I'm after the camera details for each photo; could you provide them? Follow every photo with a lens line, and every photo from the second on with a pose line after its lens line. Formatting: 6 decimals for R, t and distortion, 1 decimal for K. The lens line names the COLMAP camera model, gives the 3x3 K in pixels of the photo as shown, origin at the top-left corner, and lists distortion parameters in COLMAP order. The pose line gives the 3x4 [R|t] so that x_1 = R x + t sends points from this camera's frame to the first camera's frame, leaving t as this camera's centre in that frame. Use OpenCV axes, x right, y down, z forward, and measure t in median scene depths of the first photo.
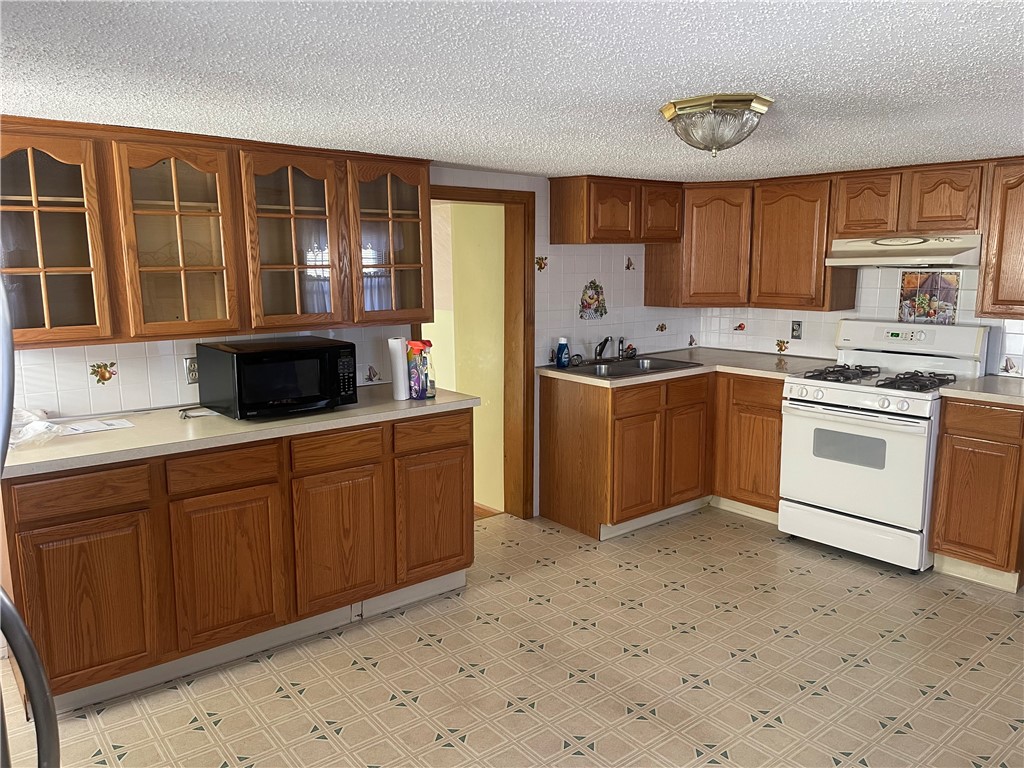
lens RADIAL K [[763.4, 0, 515.2], [0, 763.4, 390.2], [0, 0, 1]] dist [0.002931, -0.015555]
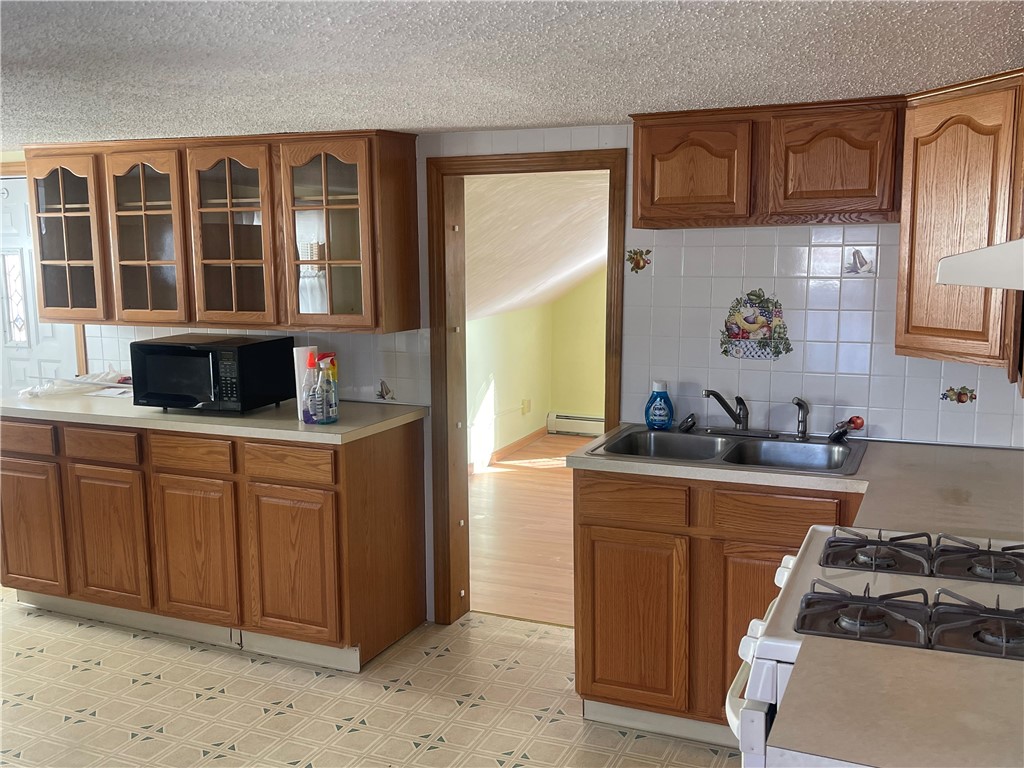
lens RADIAL K [[956.5, 0, 521.0], [0, 956.5, 396.3], [0, 0, 1]] dist [0.010475, 0.000000]
pose [[0.464465, 0.134413, -0.875332, 0.898263], [-0.146532, 0.986455, 0.073724, -0.128242], [0.873385, 0.094022, 0.477869, 0.709258]]
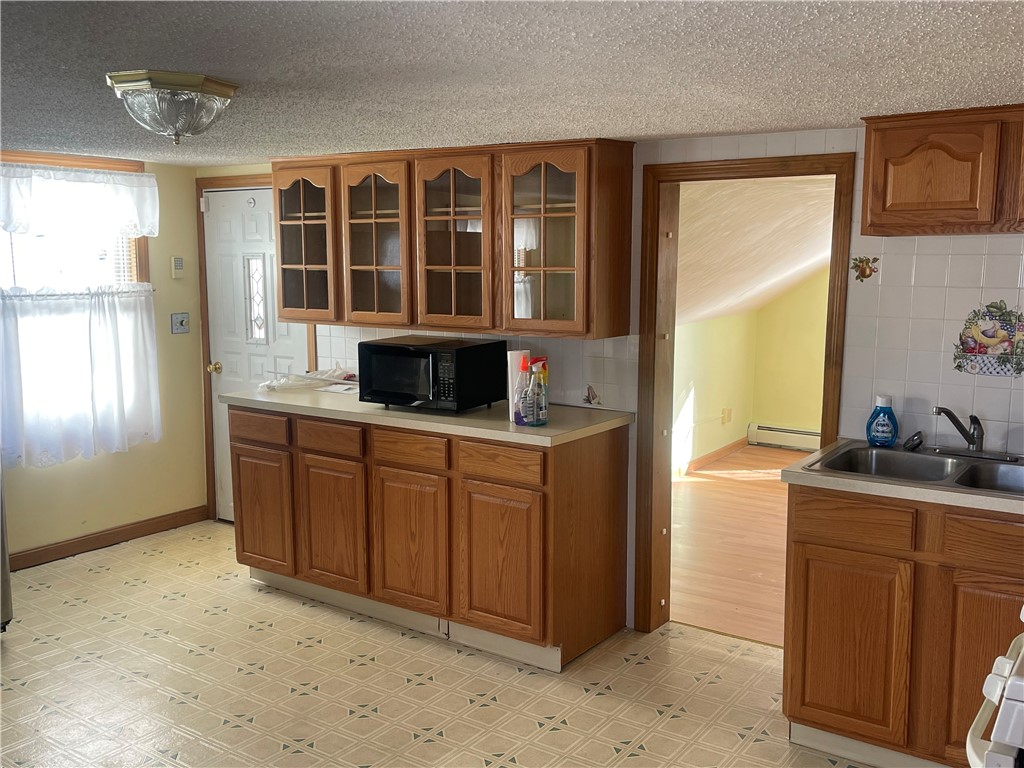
lens RADIAL K [[956.5, 0, 521.8], [0, 956.5, 393.4], [0, 0, 1]] dist [0.010475, 0.000000]
pose [[0.276225, 0.139772, -0.950875, 0.894752], [-0.163885, 0.981728, 0.096700, -0.126935], [0.947017, 0.129123, 0.294084, 0.690589]]
